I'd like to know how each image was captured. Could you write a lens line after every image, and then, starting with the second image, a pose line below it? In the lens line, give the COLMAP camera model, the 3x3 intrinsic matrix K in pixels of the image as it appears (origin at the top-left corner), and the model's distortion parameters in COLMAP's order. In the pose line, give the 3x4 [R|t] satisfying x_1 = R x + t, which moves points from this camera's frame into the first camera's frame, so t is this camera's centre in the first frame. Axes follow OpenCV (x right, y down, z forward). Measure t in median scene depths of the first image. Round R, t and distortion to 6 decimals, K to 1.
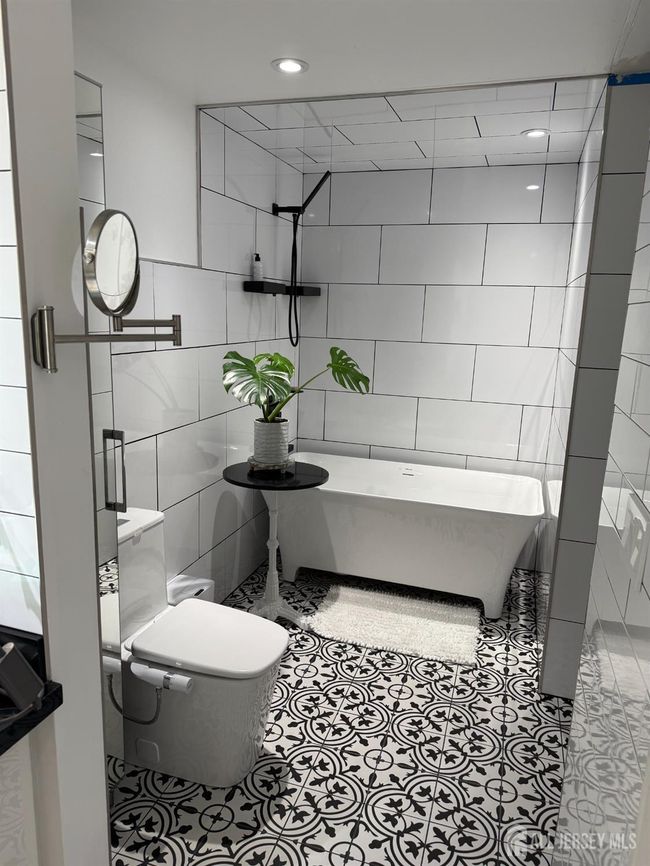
lens RADIAL K [[609.7, 0, 325.7], [0, 609.7, 438.7], [0, 0, 1]] dist [0.024825, -0.025593]
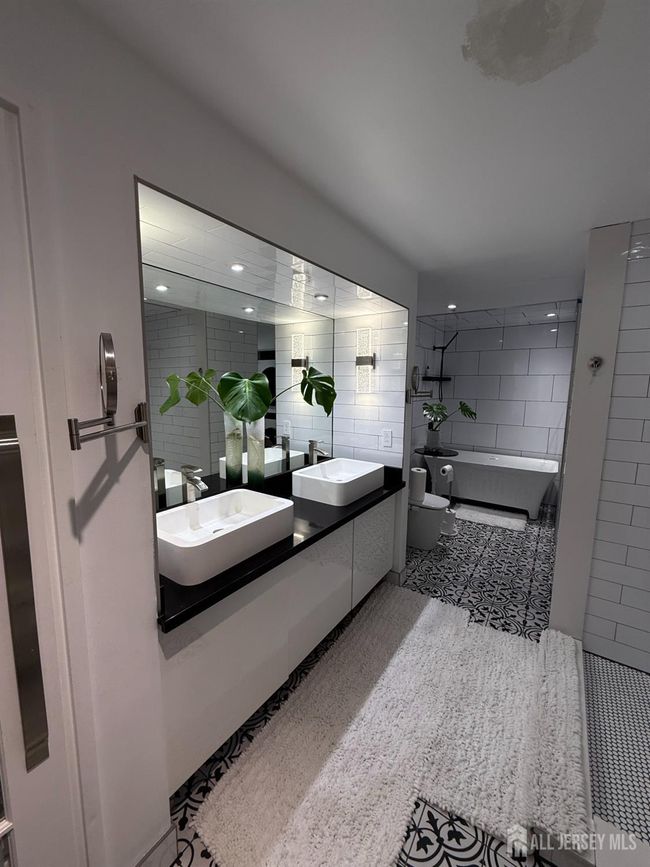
lens RADIAL K [[344.7, 0, 329.0], [0, 344.7, 431.2], [0, 0, 1]] dist [0.002511, -0.000974]
pose [[0.958993, 0.015324, -0.283015, -0.118723], [-0.038535, 0.996315, -0.076628, 0.114291], [0.280797, 0.084391, 0.956050, -0.568991]]
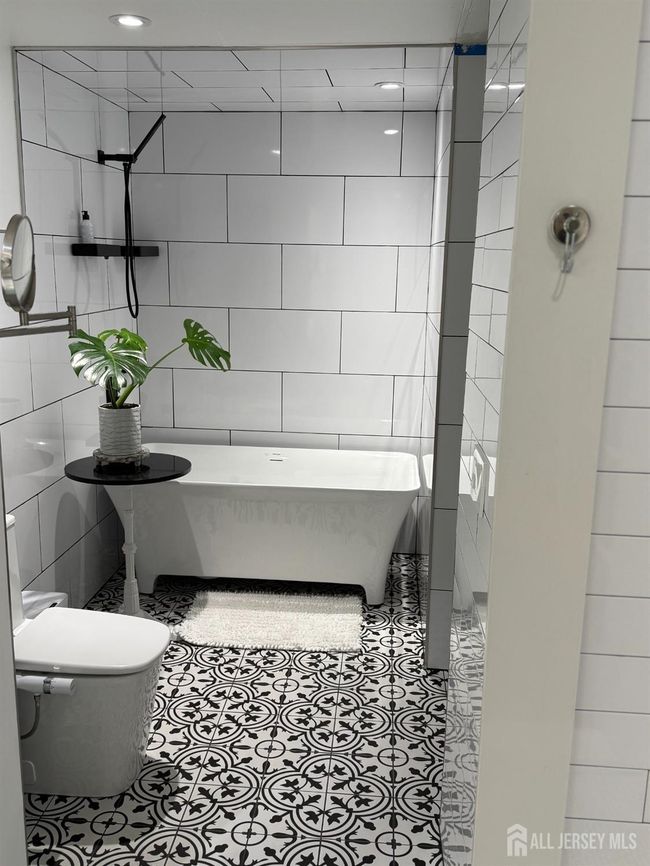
lens RADIAL K [[797.9, 0, 318.8], [0, 797.9, 441.6], [0, 0, 1]] dist [0.026527, 0.000000]
pose [[0.976063, -0.063933, 0.207879, -0.058678], [0.059600, 0.997856, 0.027047, 0.008324], [-0.209162, -0.014010, 0.977781, -0.203917]]
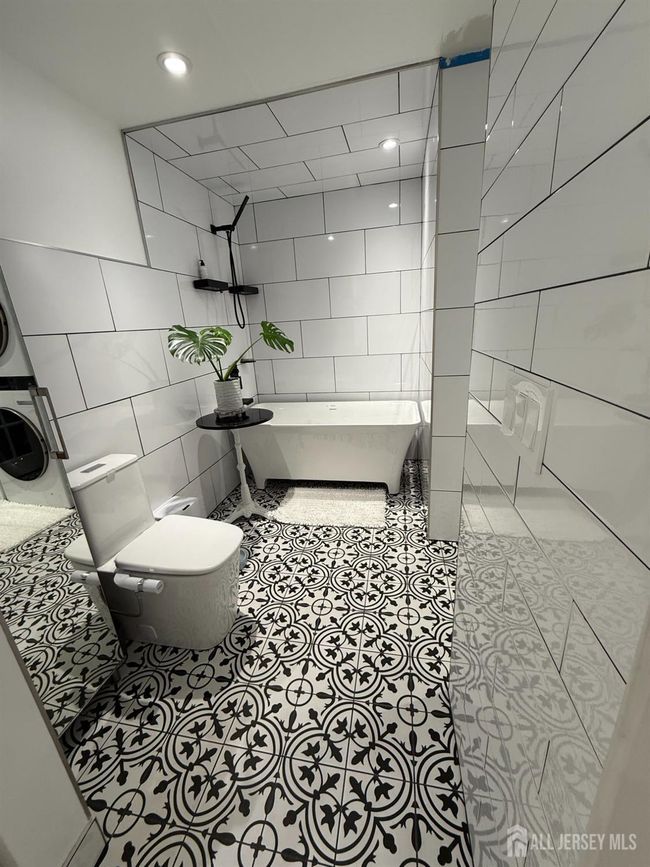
lens RADIAL K [[344.7, 0, 326.1], [0, 344.7, 433.2], [0, 0, 1]] dist [0.002511, -0.000974]
pose [[0.989325, -0.125719, 0.073695, 0.071940], [0.117738, 0.987568, 0.104151, 0.040216], [-0.085873, -0.094362, 0.991827, 0.207820]]
